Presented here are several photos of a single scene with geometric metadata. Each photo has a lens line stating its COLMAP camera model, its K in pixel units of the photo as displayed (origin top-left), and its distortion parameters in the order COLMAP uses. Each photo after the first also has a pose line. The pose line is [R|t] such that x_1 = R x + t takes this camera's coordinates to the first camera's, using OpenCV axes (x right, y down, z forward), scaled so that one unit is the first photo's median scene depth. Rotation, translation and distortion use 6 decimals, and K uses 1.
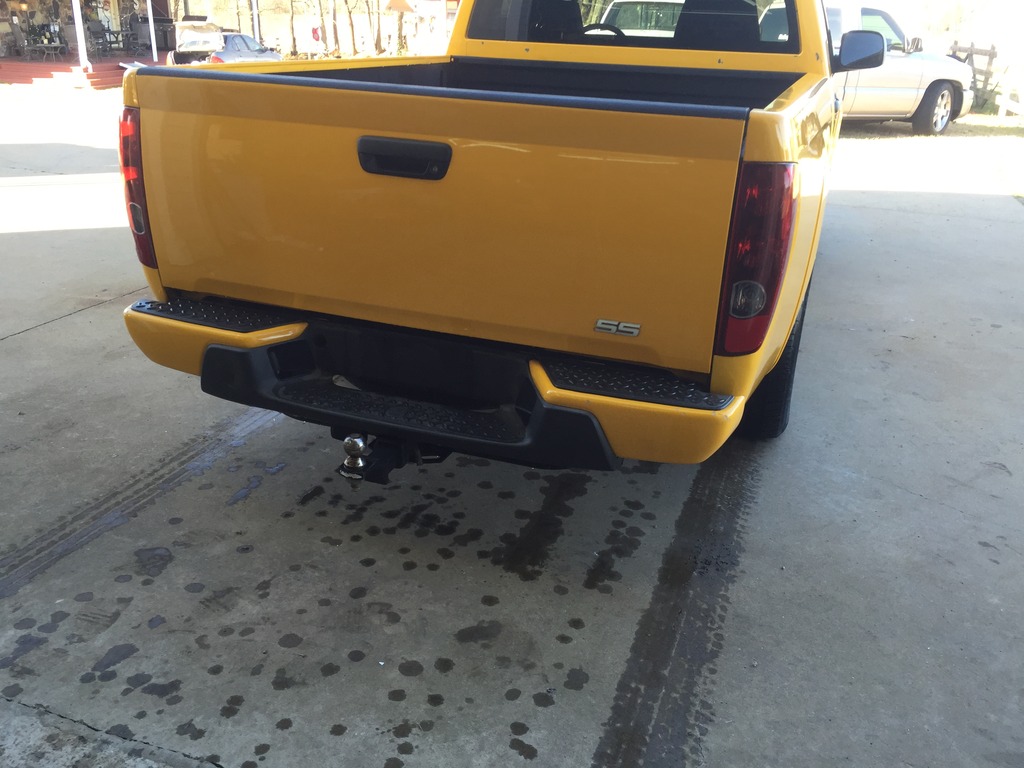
lens RADIAL K [[869.7, 0, 512.7], [0, 869.7, 387.8], [0, 0, 1]] dist [0.075515, -0.095201]
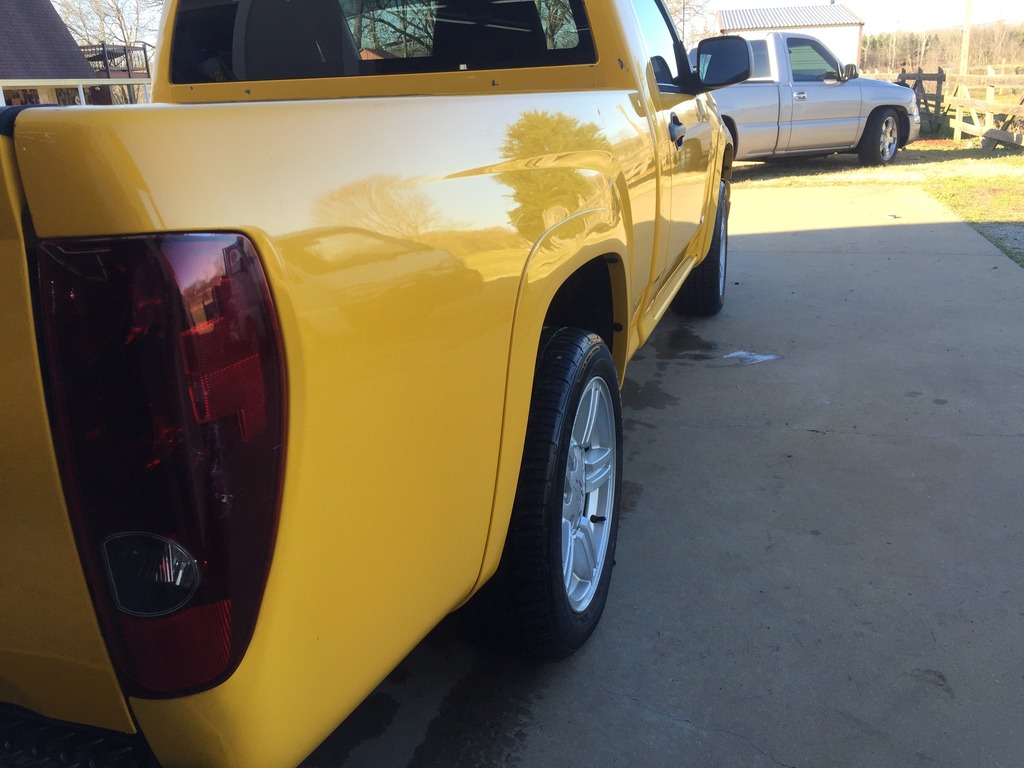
lens RADIAL K [[869.7, 0, 510.5], [0, 869.7, 381.3], [0, 0, 1]] dist [0.075515, -0.095201]
pose [[0.996239, -0.086635, 0.001325, 0.064242], [0.086478, 0.993259, -0.077184, -0.021093], [0.005371, 0.077008, 0.997016, 0.087424]]
